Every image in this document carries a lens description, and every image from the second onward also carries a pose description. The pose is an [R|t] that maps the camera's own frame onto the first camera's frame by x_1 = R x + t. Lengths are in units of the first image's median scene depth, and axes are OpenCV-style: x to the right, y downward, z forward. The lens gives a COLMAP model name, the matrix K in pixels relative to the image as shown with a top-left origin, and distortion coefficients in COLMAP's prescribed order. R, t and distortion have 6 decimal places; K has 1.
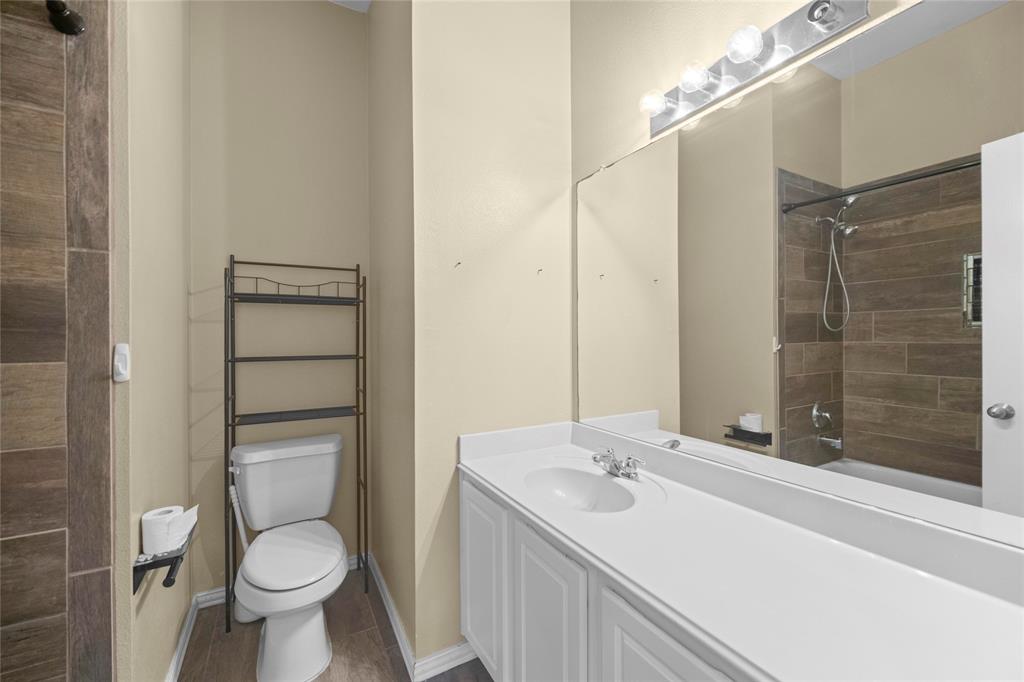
lens RADIAL K [[402.5, 0, 507.7], [0, 402.5, 341.3], [0, 0, 1]] dist [-0.001955, -0.000259]
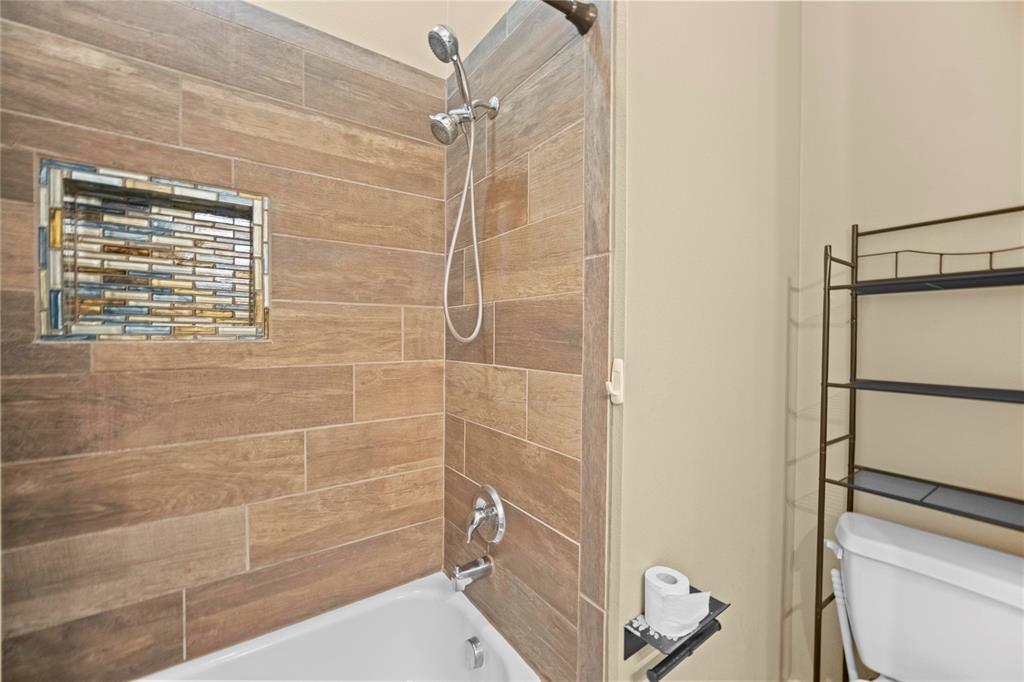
lens RADIAL K [[402.5, 0, 507.7], [0, 402.5, 341.3], [0, 0, 1]] dist [-0.001955, -0.000259]
pose [[0.105183, 0.019562, -0.994260, -0.145683], [-0.017760, 0.999684, 0.017790, -0.042996], [0.994294, 0.015787, 0.105498, 0.686363]]
